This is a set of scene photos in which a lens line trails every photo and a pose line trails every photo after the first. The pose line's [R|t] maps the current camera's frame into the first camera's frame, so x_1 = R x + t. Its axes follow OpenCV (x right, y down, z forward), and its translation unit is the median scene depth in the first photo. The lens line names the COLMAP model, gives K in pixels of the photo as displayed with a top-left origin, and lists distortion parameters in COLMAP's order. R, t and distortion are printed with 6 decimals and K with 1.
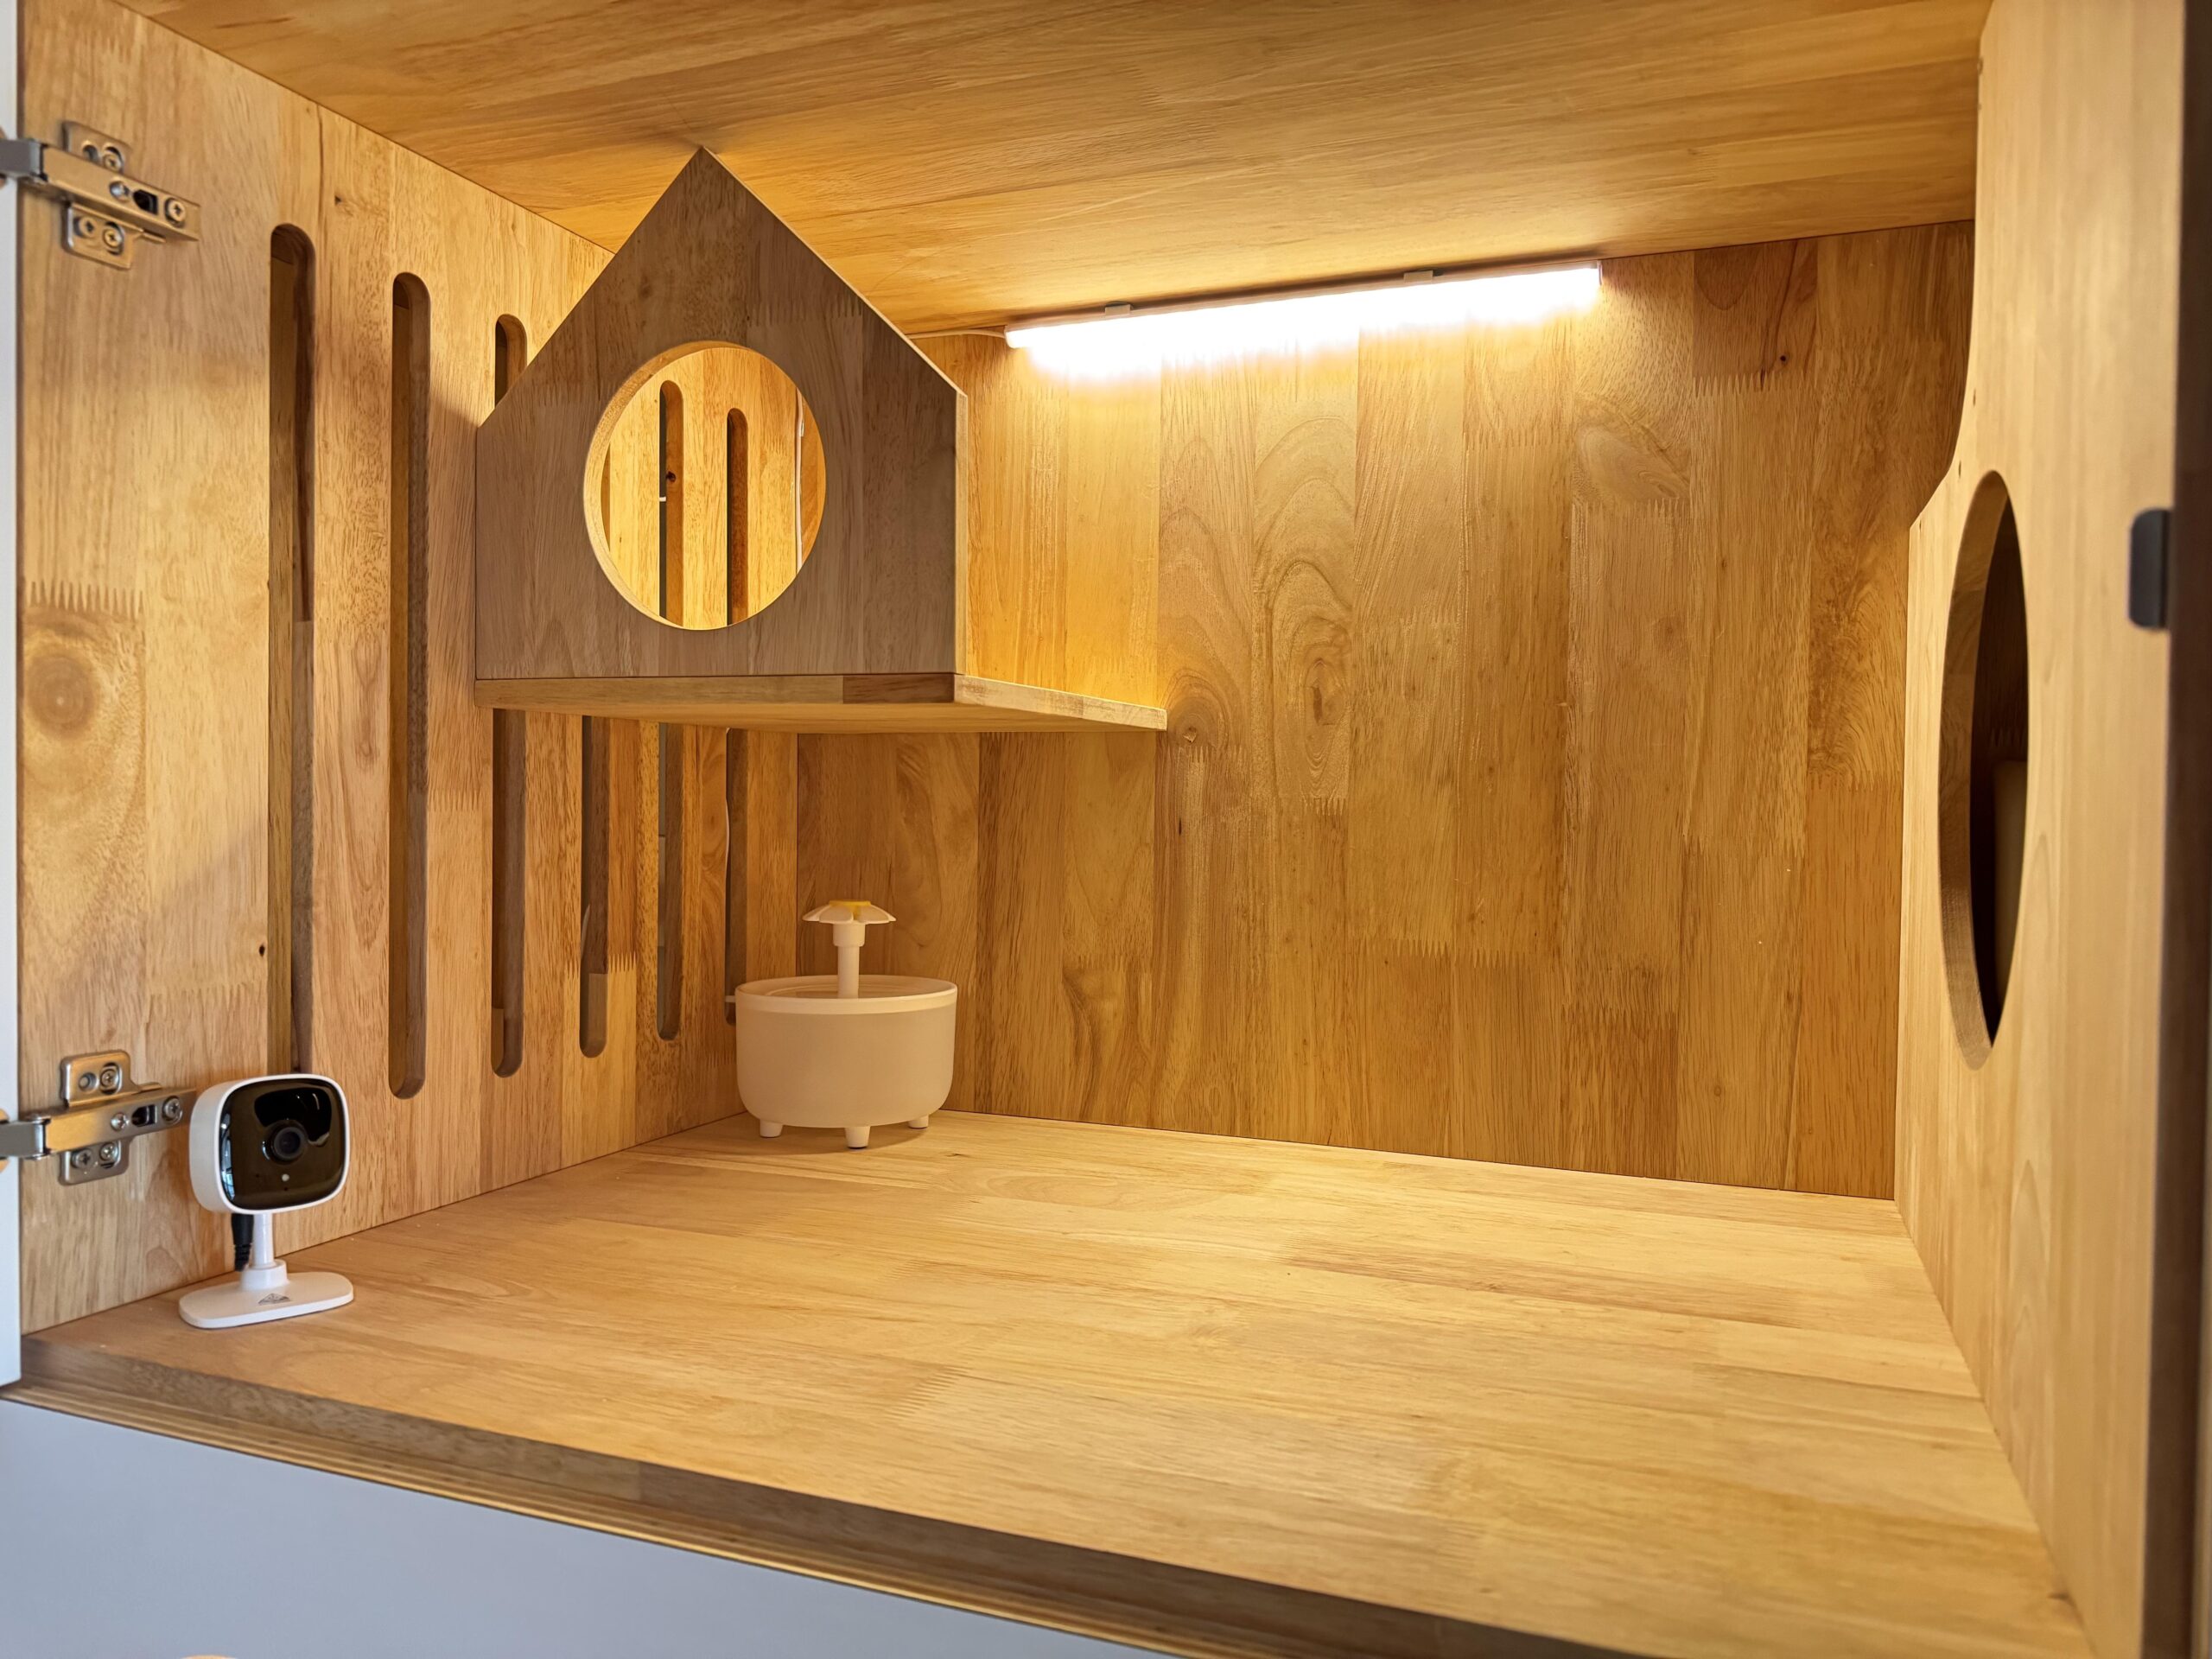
lens RADIAL K [[1565.4, 0, 1085.2], [0, 1565.4, 831.7], [0, 0, 1]] dist [0.116671, -0.224541]
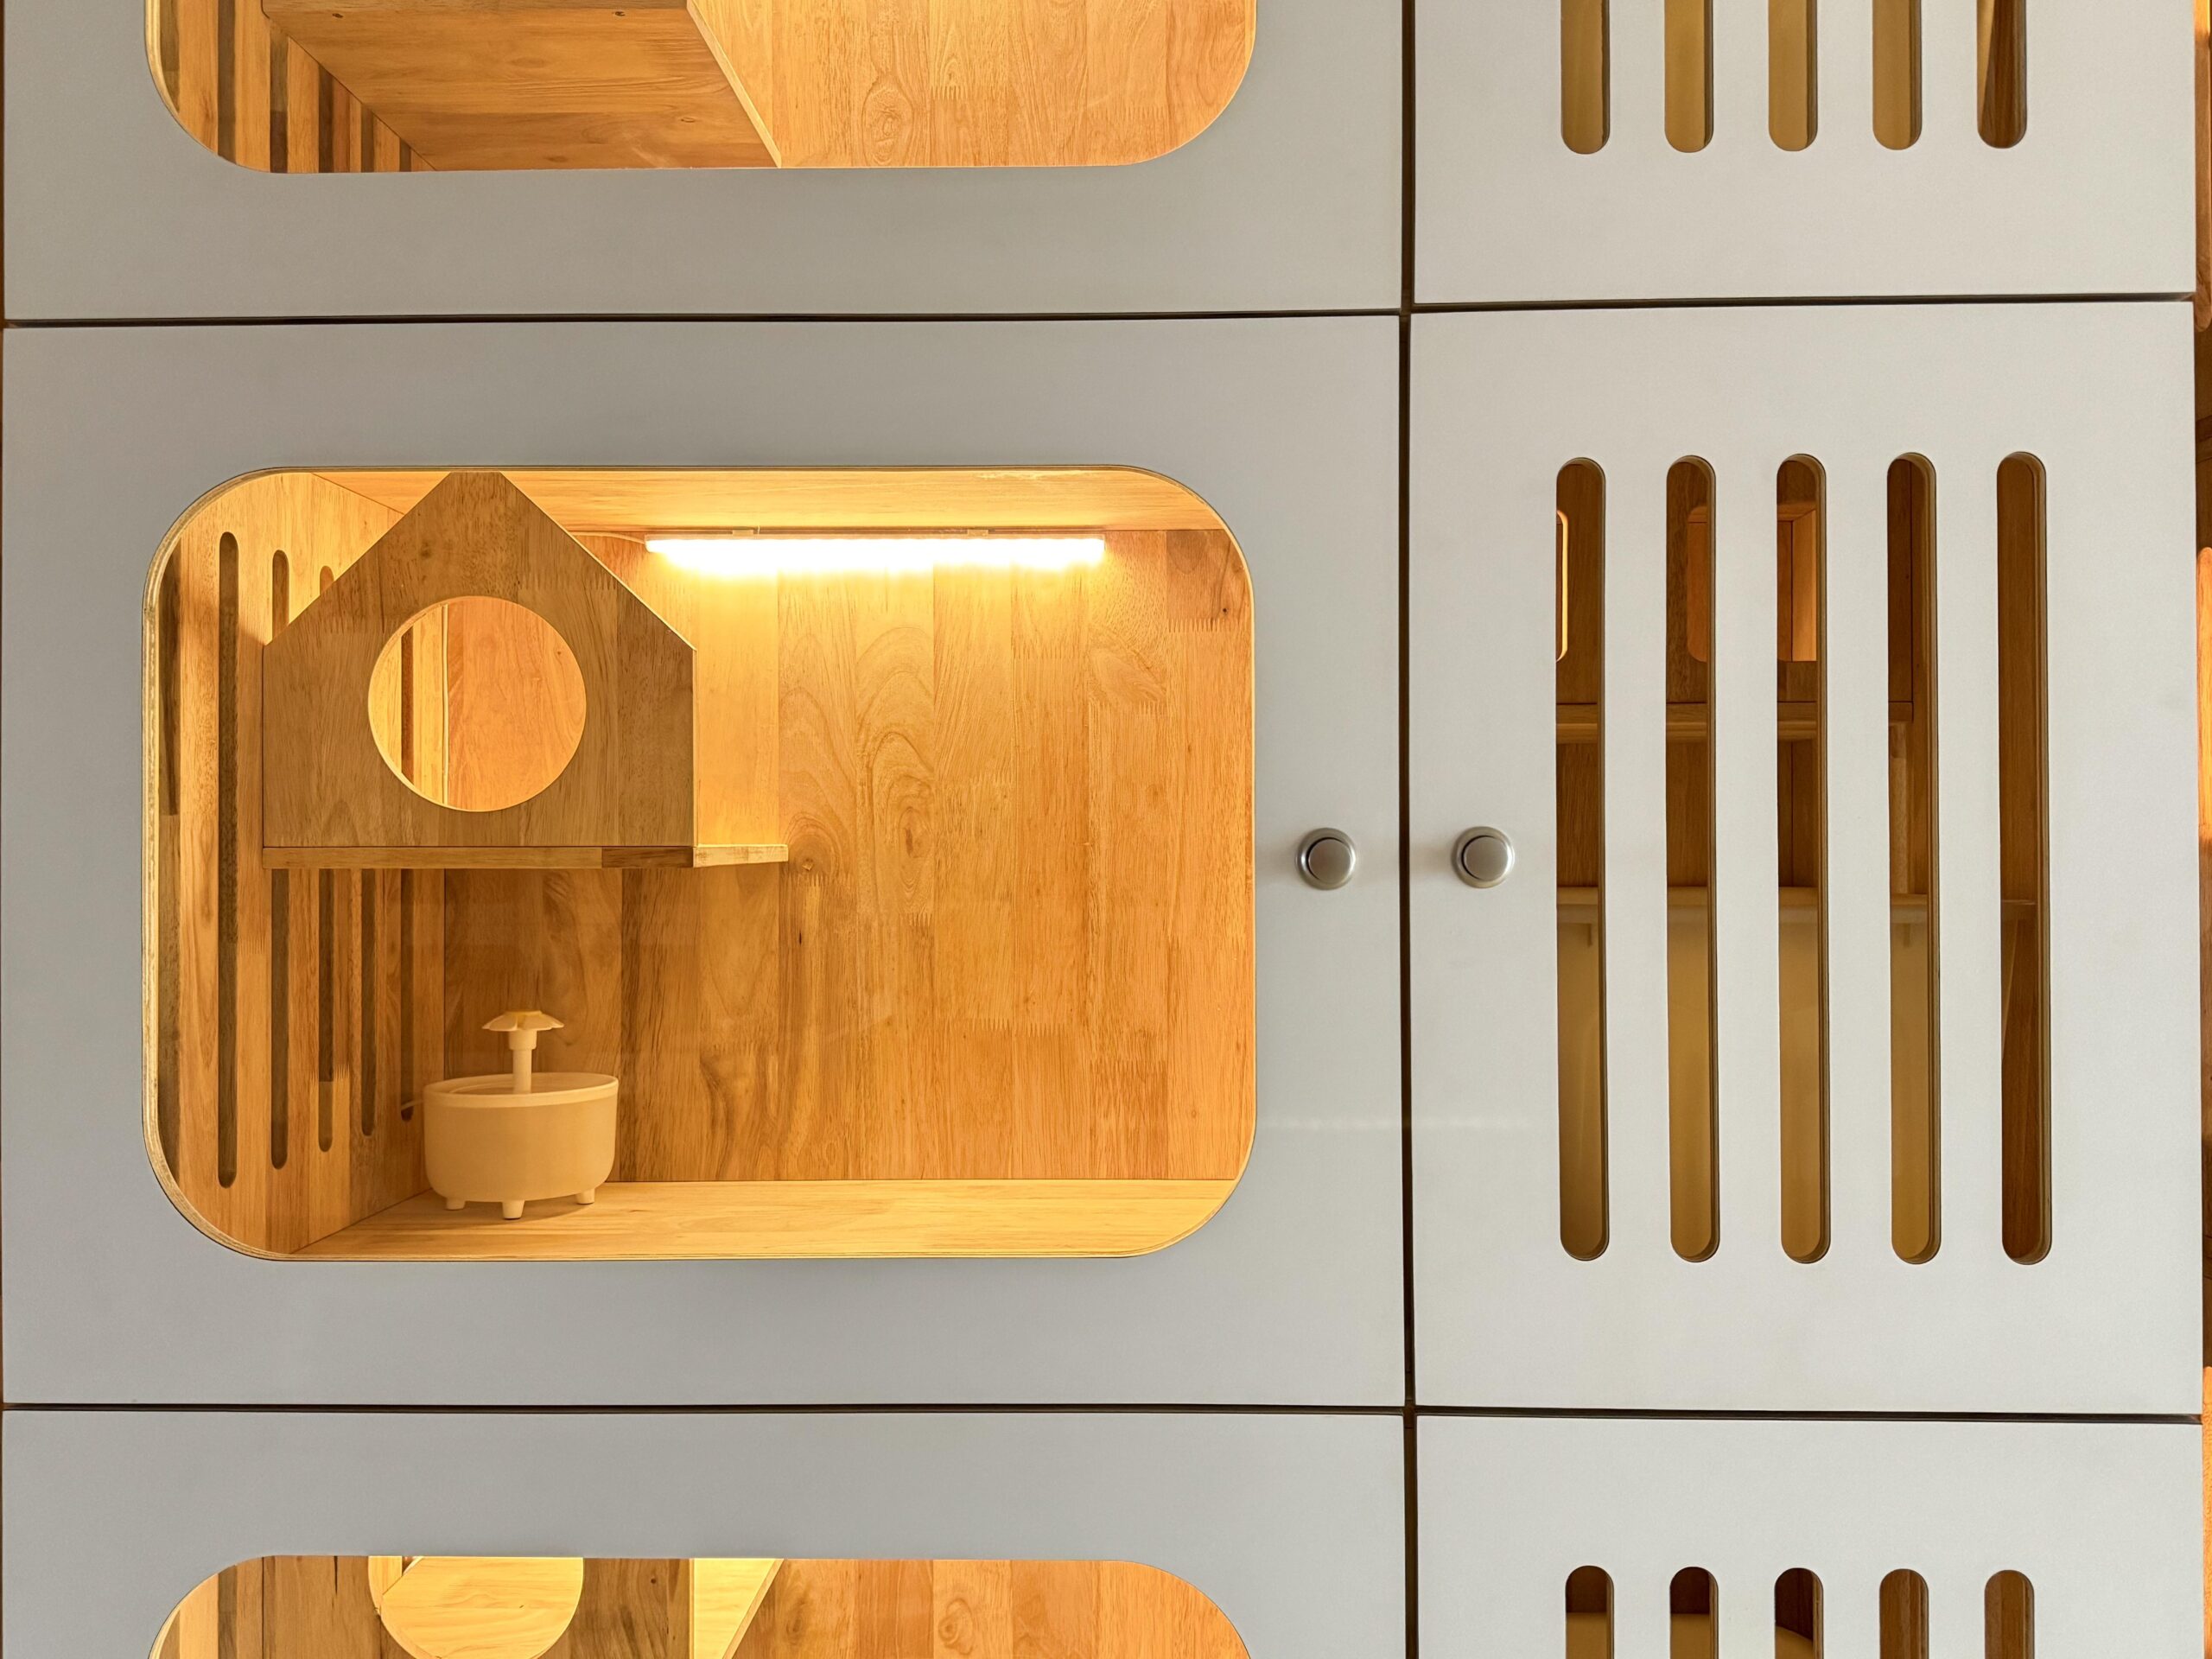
lens RADIAL K [[1857.0, 0, 1106.0], [0, 1857.0, 829.5], [0, 0, 1]] dist [0.153620, -0.295016]
pose [[0.940554, -0.011731, 0.339440, -0.232650], [0.020845, 0.999513, -0.023218, -0.053835], [-0.339003, 0.028913, 0.940341, -0.536123]]
